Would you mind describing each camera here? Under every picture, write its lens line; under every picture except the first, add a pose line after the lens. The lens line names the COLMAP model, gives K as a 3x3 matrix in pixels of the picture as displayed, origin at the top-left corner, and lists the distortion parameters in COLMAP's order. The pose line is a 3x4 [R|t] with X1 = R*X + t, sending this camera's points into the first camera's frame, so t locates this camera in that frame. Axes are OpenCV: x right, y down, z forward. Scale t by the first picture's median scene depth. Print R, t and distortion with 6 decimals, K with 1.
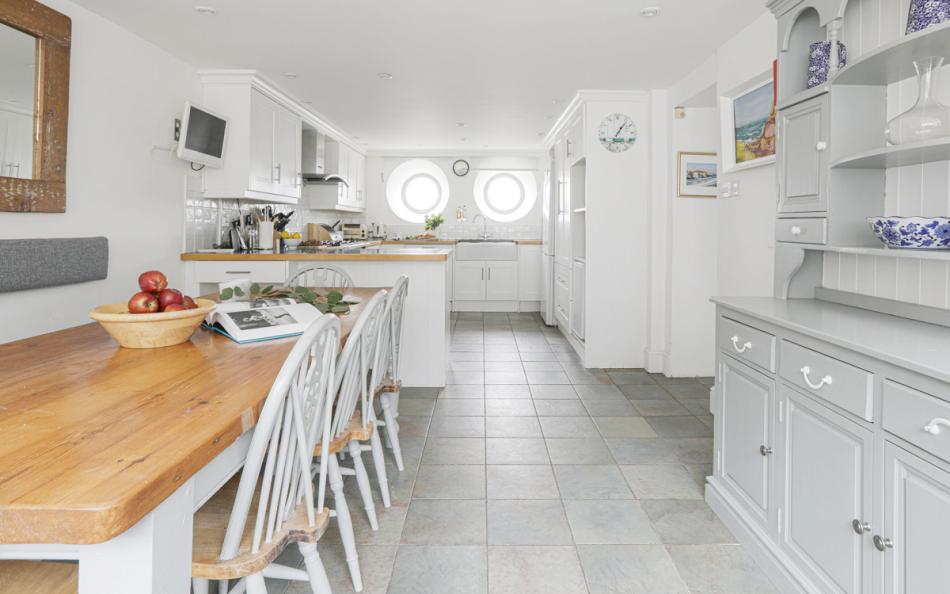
lens RADIAL K [[570.0, 0, 474.5], [0, 570.0, 253.1], [0, 0, 1]] dist [-0.106166, 0.004503]
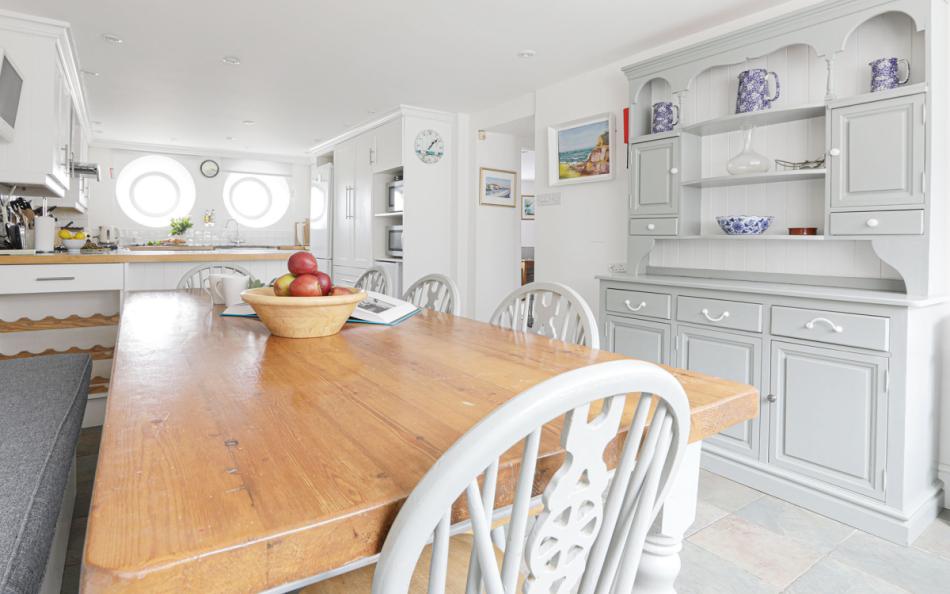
lens RADIAL K [[570.0, 0, 474.5], [0, 570.0, 253.1], [0, 0, 1]] dist [-0.106166, 0.004503]
pose [[0.793413, -0.007002, 0.608643, -0.391494], [0.023742, 0.999529, -0.019450, 0.026209], [-0.608220, 0.029882, 0.793206, 0.047660]]
